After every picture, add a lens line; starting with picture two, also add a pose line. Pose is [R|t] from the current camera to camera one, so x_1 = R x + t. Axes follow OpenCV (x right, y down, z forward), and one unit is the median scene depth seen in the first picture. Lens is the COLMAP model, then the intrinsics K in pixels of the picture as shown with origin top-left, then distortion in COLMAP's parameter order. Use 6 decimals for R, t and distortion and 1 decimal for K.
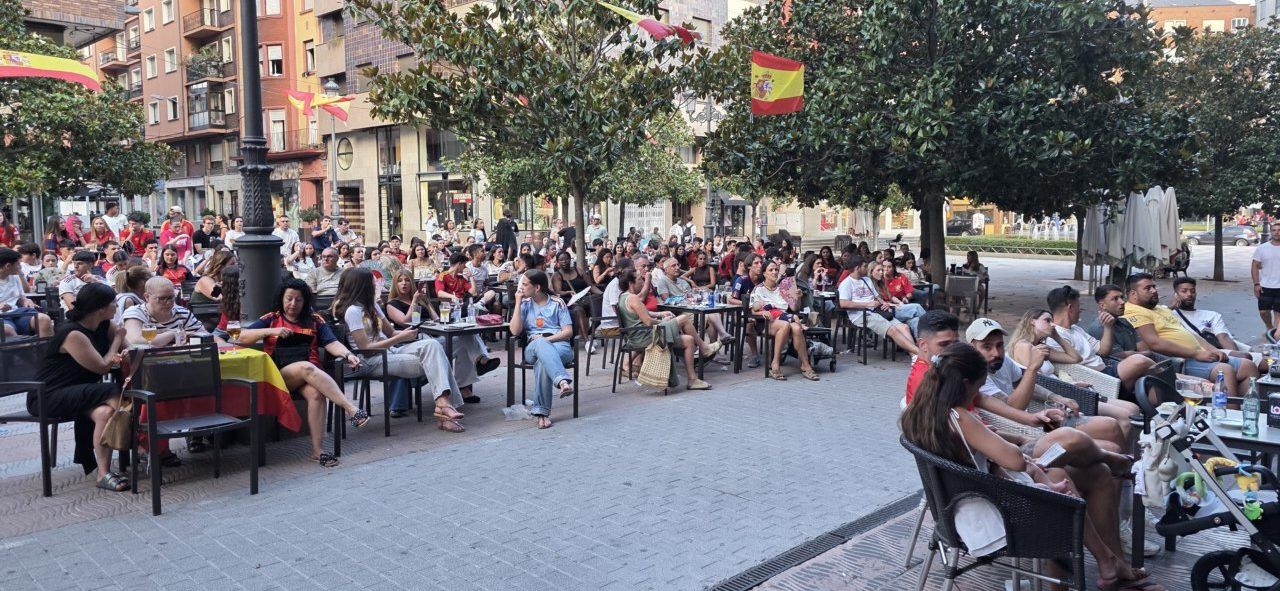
lens RADIAL K [[839.7, 0, 637.6], [0, 839.7, 294.2], [0, 0, 1]] dist [0.030789, -0.031269]
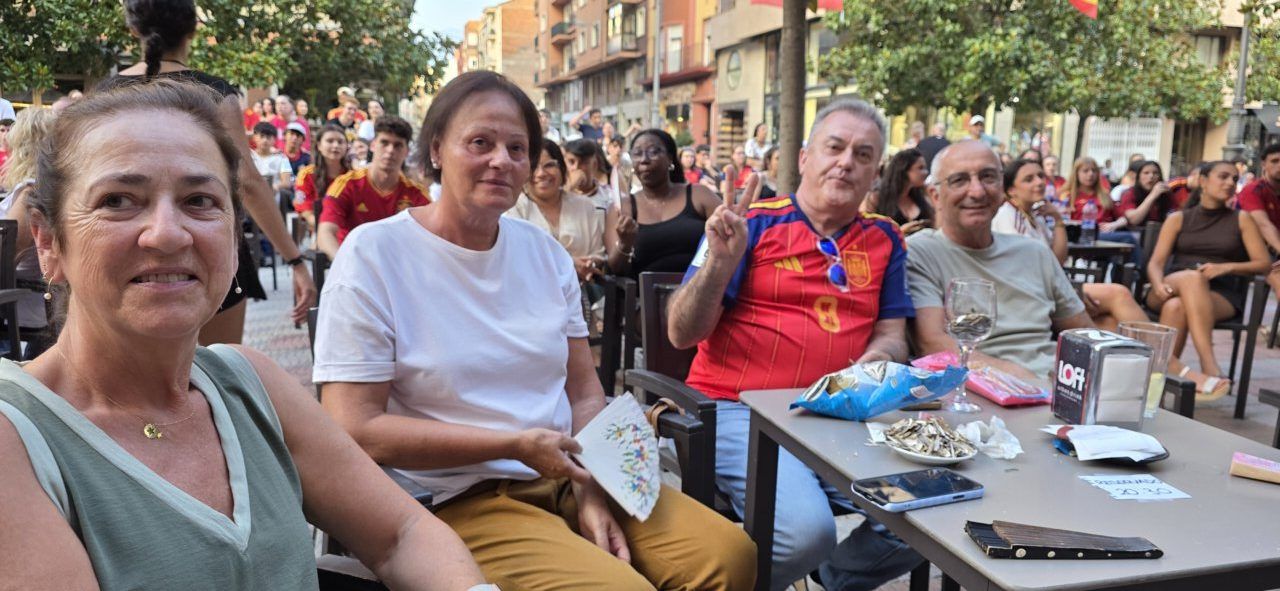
lens RADIAL K [[839.7, 0, 642.2], [0, 839.7, 297.8], [0, 0, 1]] dist [0.030789, -0.031269]
pose [[0.866622, 0.103479, -0.488117, 0.017226], [-0.068825, 0.993698, 0.088467, -0.004155], [0.494196, -0.043073, 0.868283, 0.188727]]
